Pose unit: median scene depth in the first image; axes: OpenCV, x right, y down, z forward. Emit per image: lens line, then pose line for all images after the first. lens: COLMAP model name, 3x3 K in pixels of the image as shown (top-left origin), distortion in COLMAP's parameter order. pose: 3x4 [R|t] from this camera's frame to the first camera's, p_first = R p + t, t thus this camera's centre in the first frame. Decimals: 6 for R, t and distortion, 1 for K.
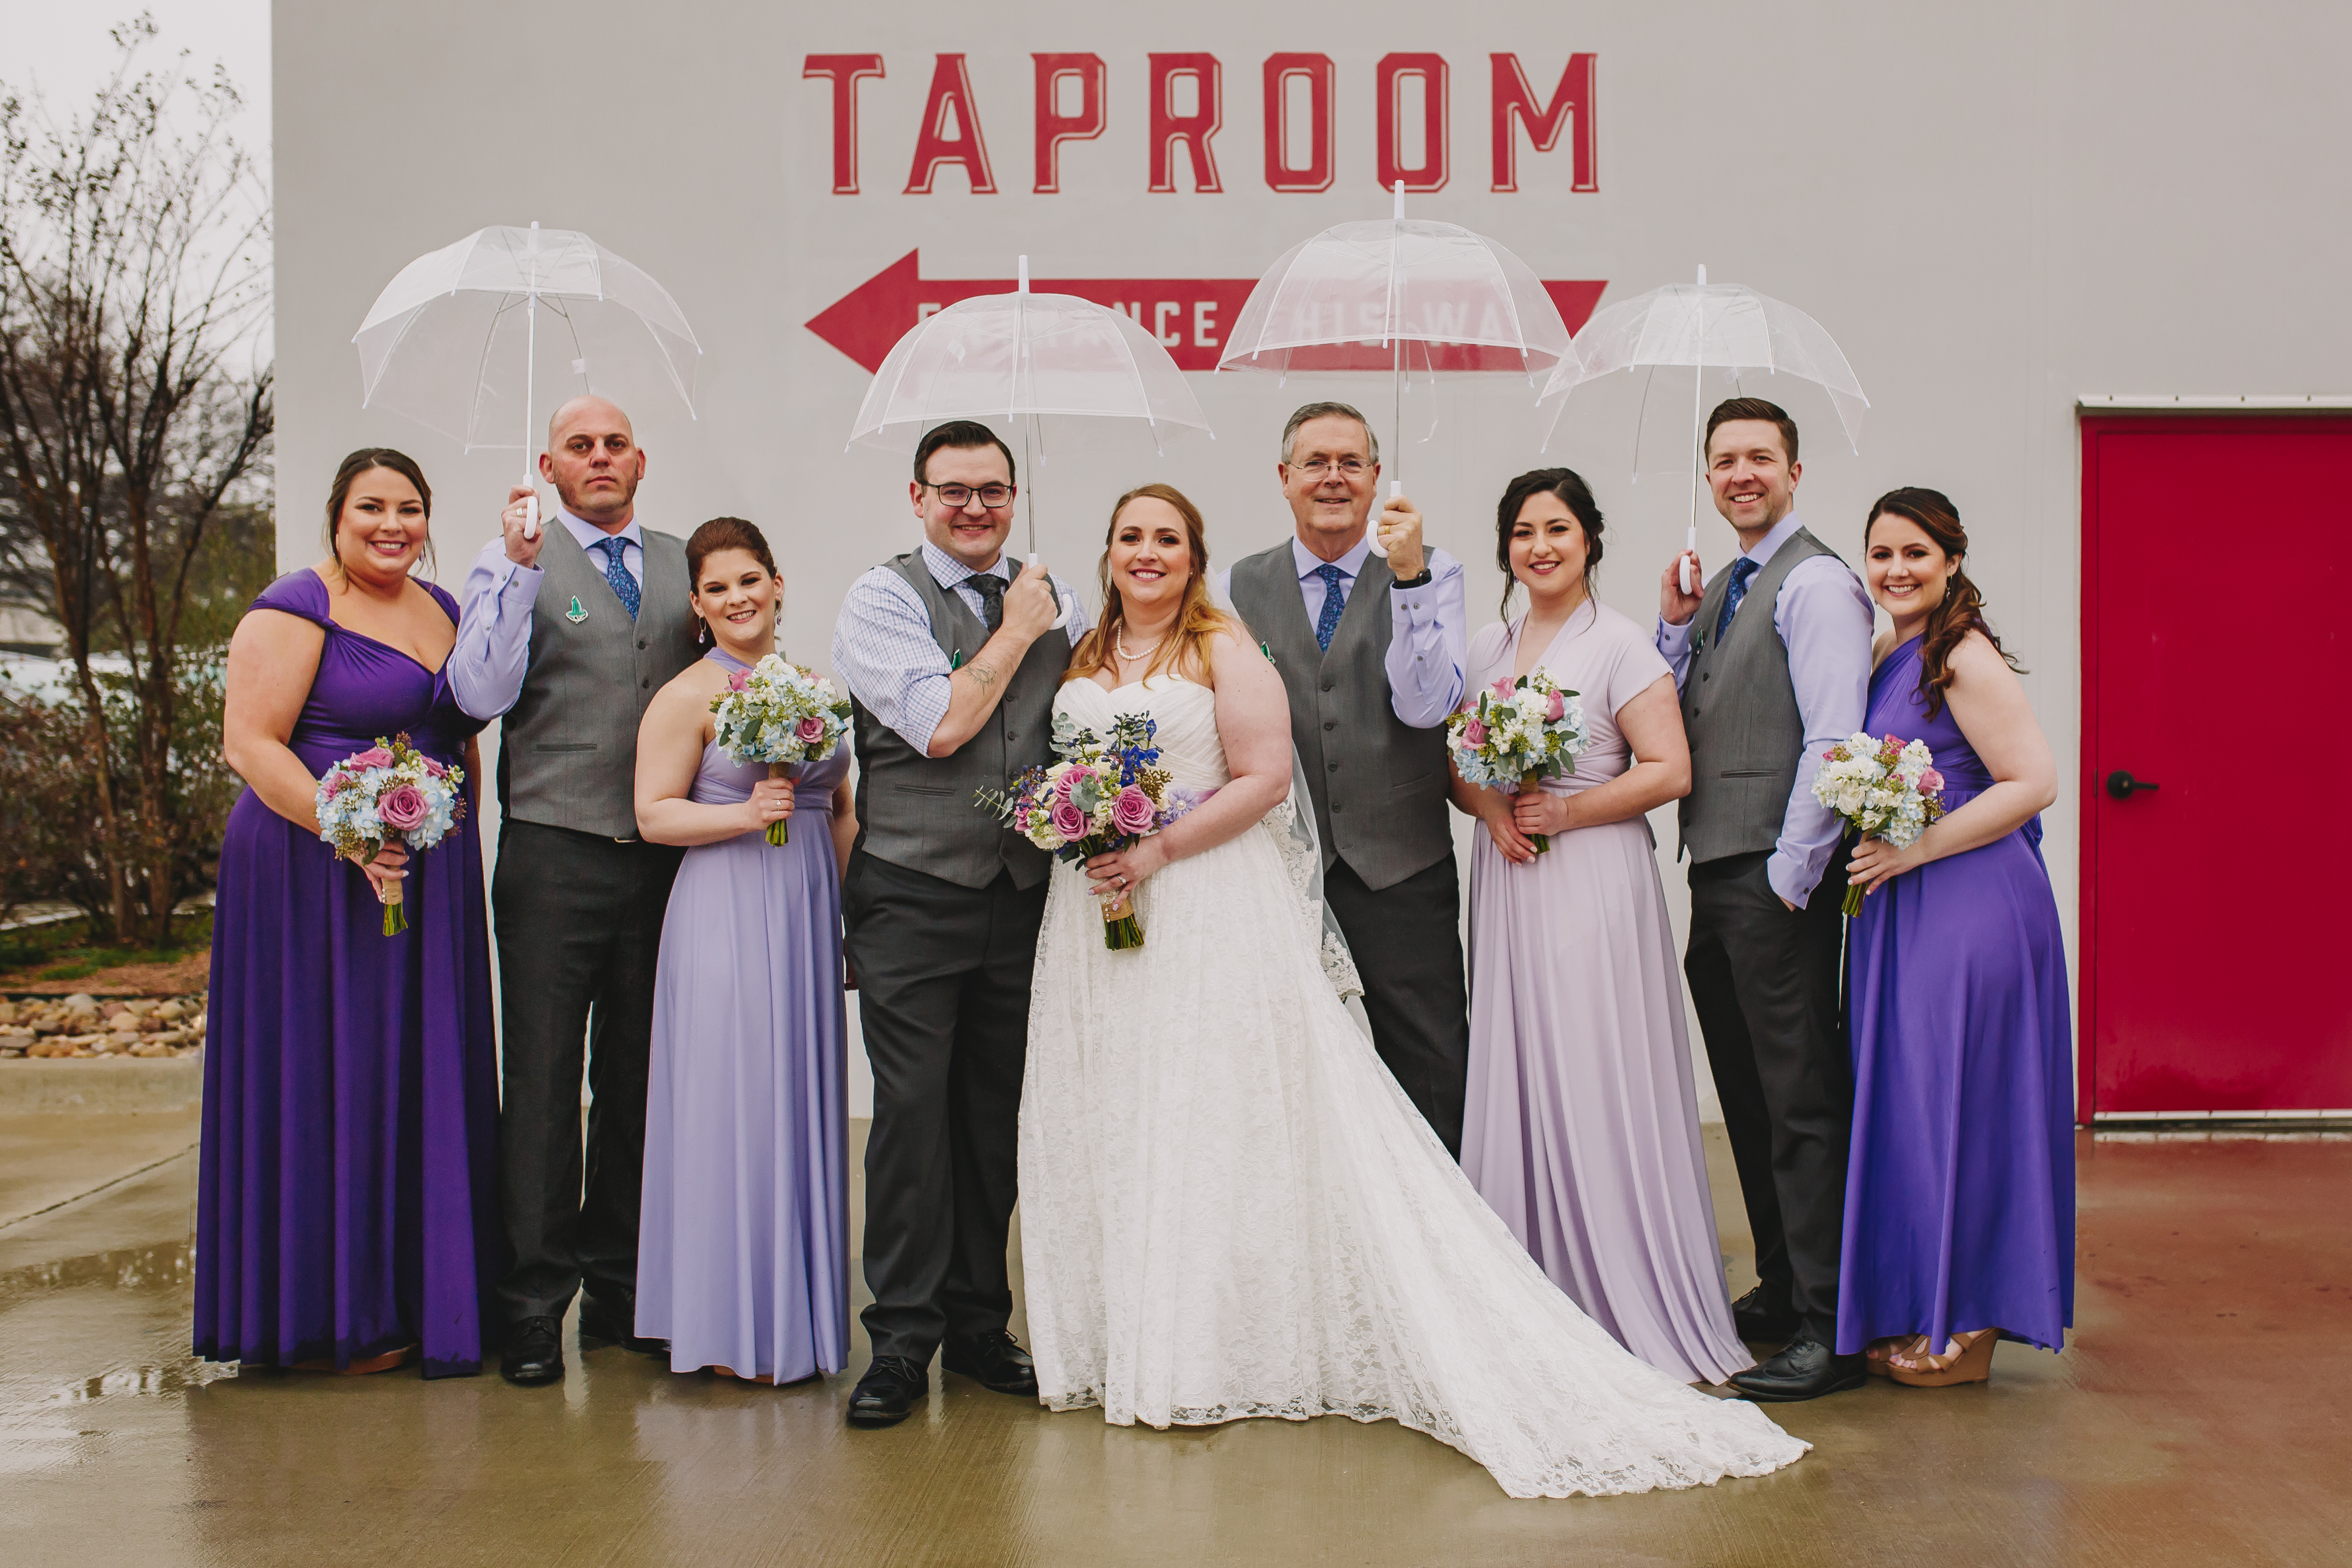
lens RADIAL K [[2385.9, 0, 1170.9], [0, 2385.9, 818.2], [0, 0, 1]] dist [-0.004466, 0.014512]
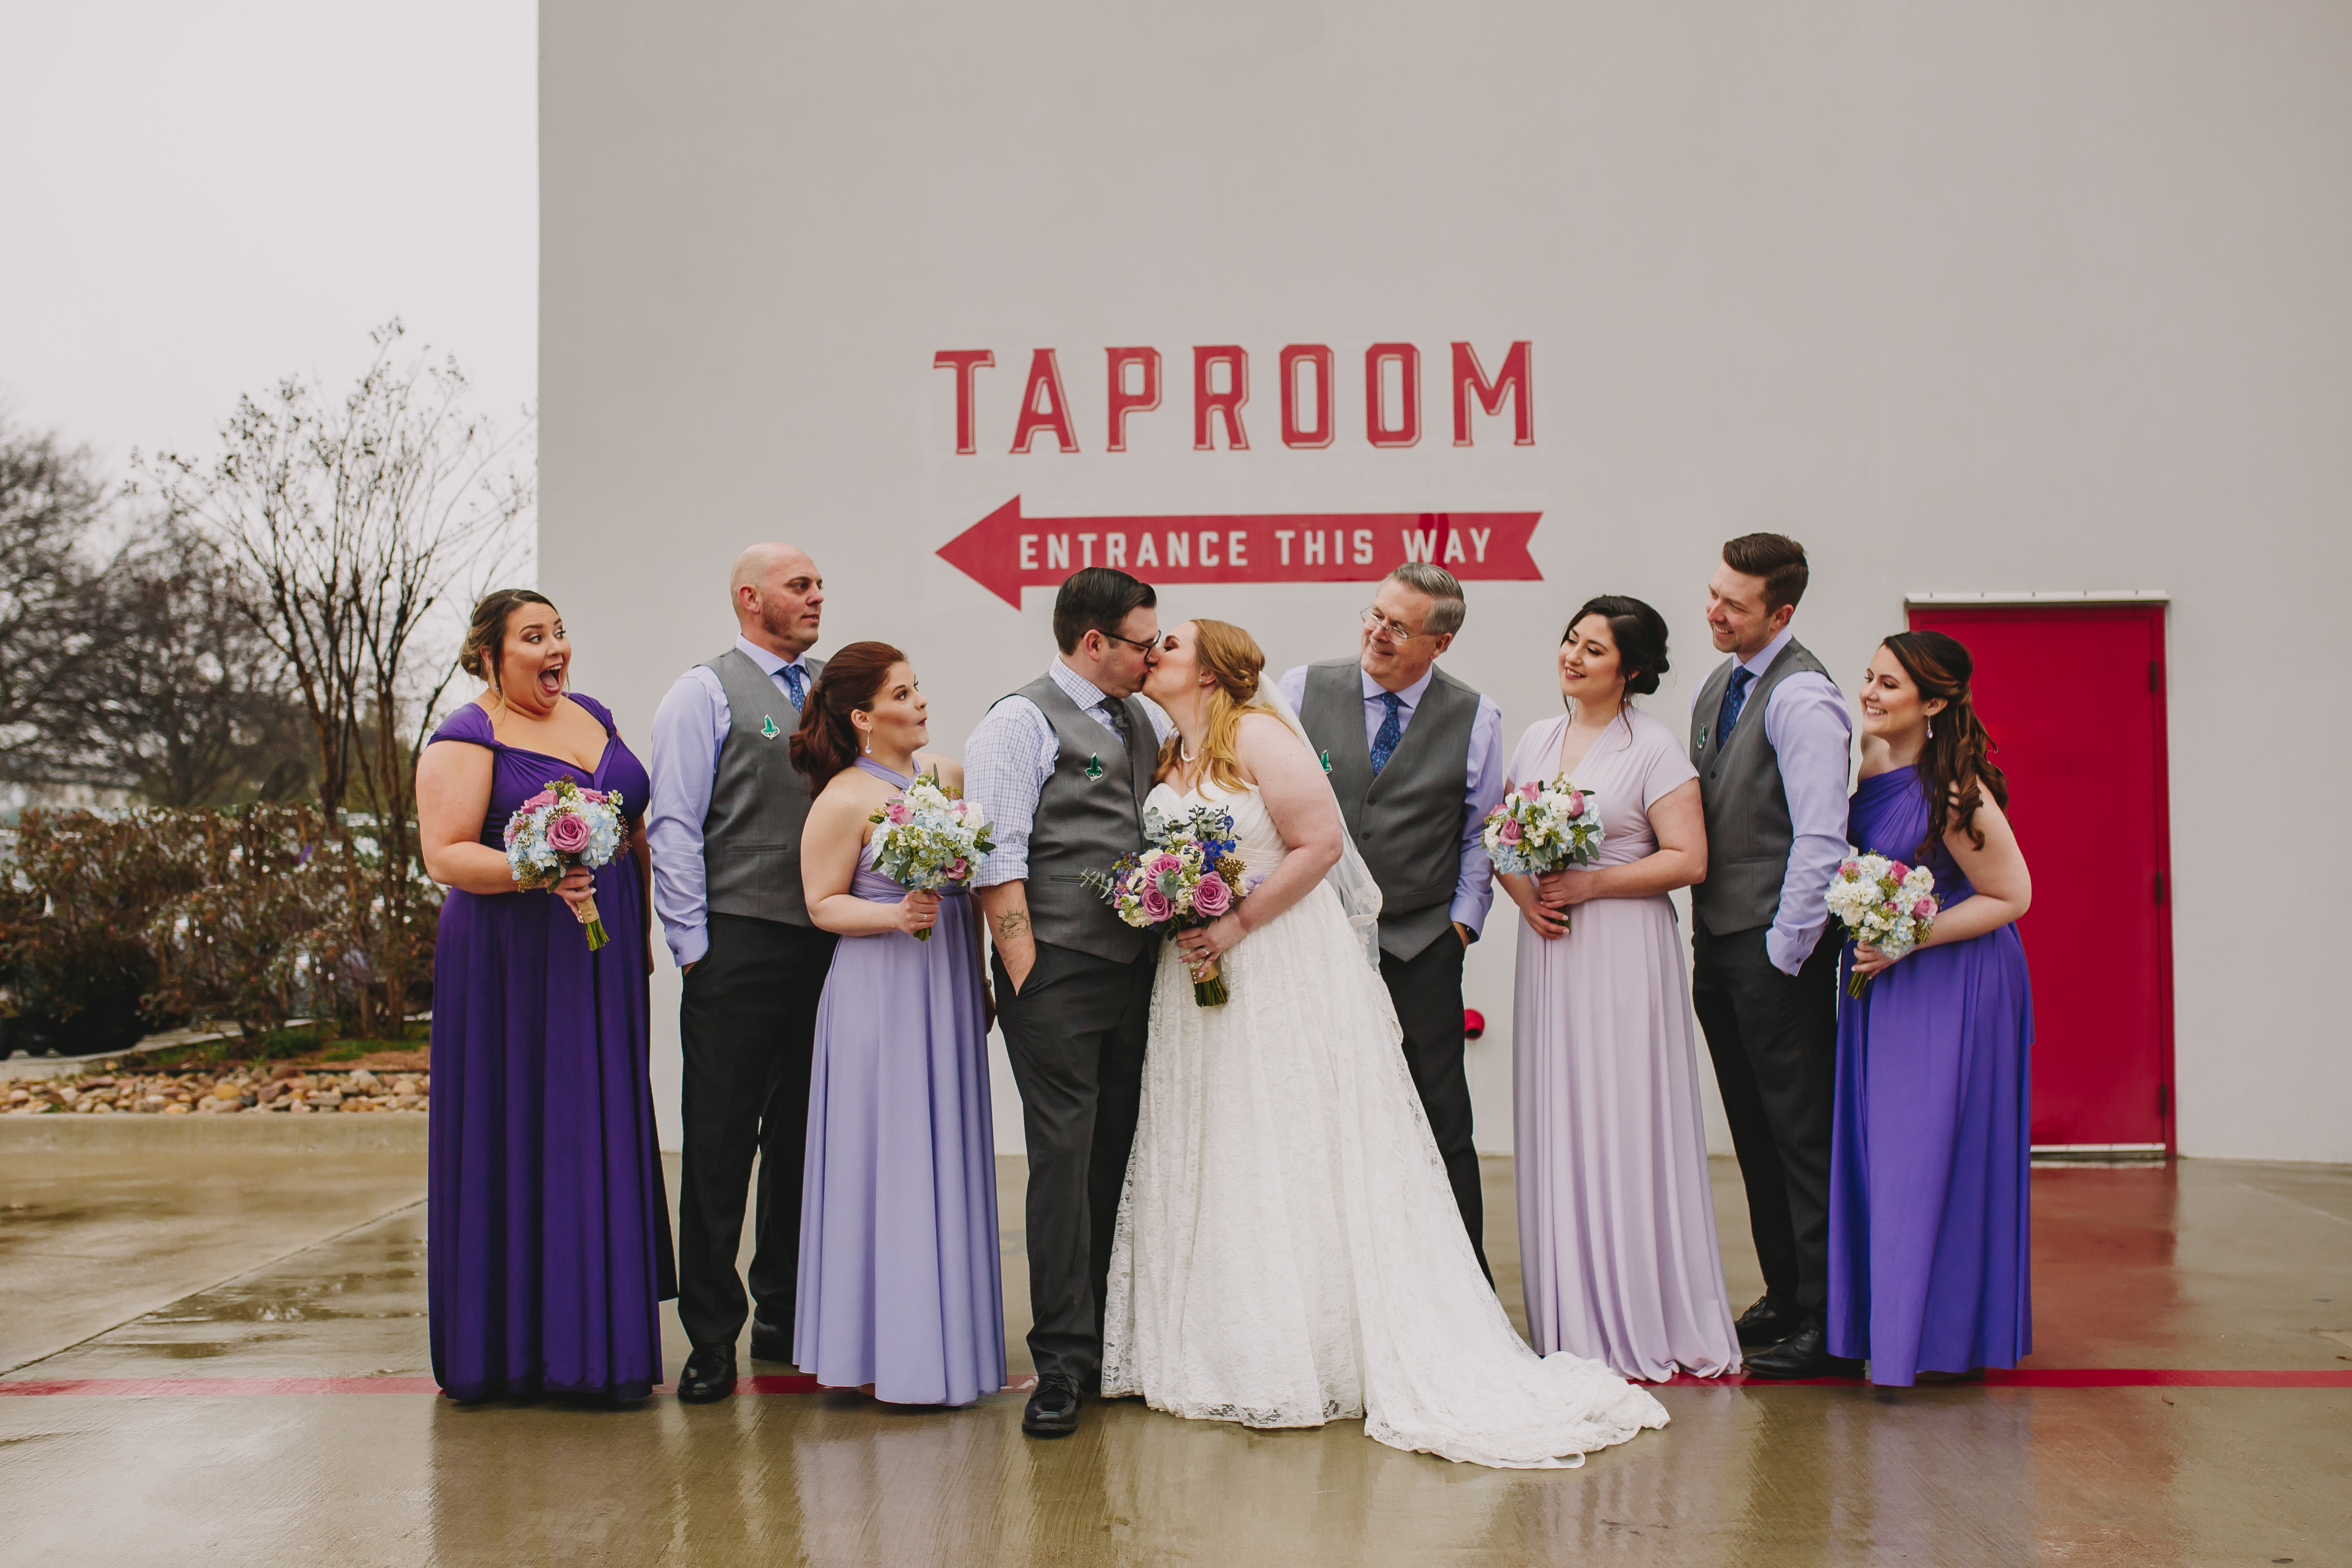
lens RADIAL K [[2336.7, 0, 1176.0], [0, 2336.7, 784.0], [0, 0, 1]] dist [-0.003959, 0.000503]
pose [[0.999087, -0.009446, -0.041667, 0.033021], [0.007669, 0.999062, -0.042609, -0.021914], [0.042031, 0.042250, 0.998223, -0.286317]]
